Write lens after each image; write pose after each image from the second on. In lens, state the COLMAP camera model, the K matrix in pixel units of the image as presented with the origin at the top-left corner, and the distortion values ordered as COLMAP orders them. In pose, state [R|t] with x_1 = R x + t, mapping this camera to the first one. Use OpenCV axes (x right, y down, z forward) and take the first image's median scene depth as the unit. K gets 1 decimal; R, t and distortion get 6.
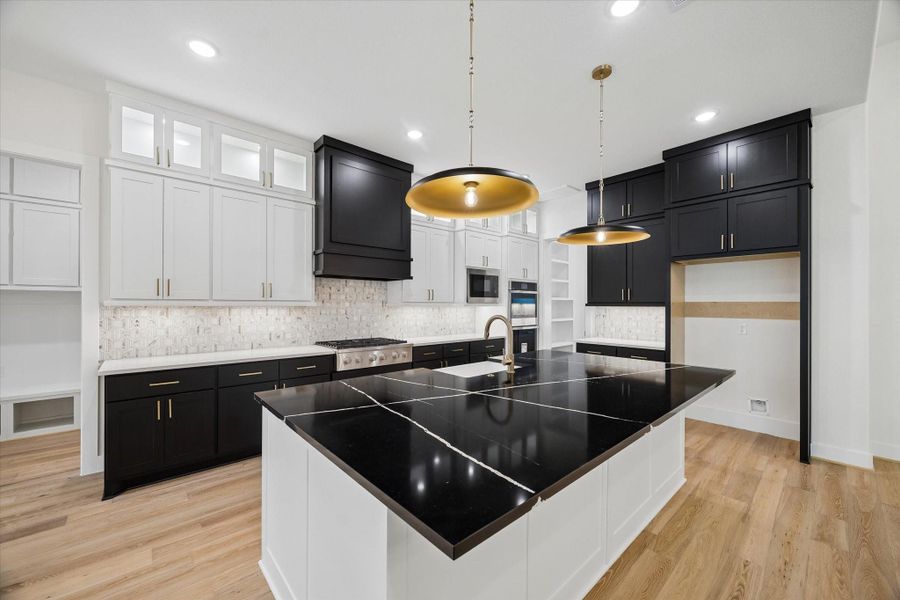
lens RADIAL K [[343.8, 0, 450.0], [0, 343.8, 302.1], [0, 0, 1]] dist [-0.000261, 0.000021]
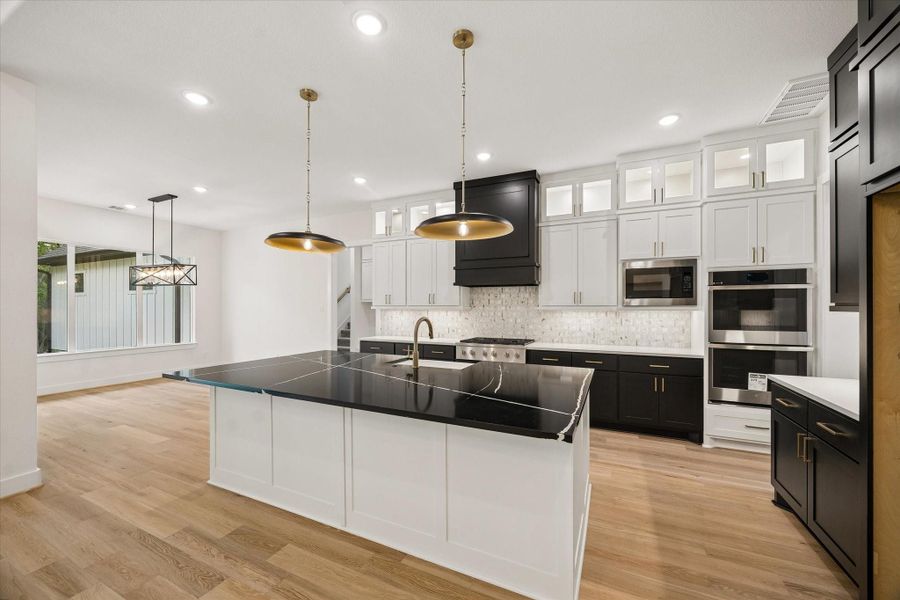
lens RADIAL K [[345.5, 0, 453.8], [0, 345.5, 308.1], [0, 0, 1]] dist [-0.000009, 0.000033]
pose [[0.397702, -0.003658, -0.917507, 0.721935], [0.004016, 0.999989, -0.002246, 0.008160], [0.917506, -0.002791, 0.397713, 0.374131]]
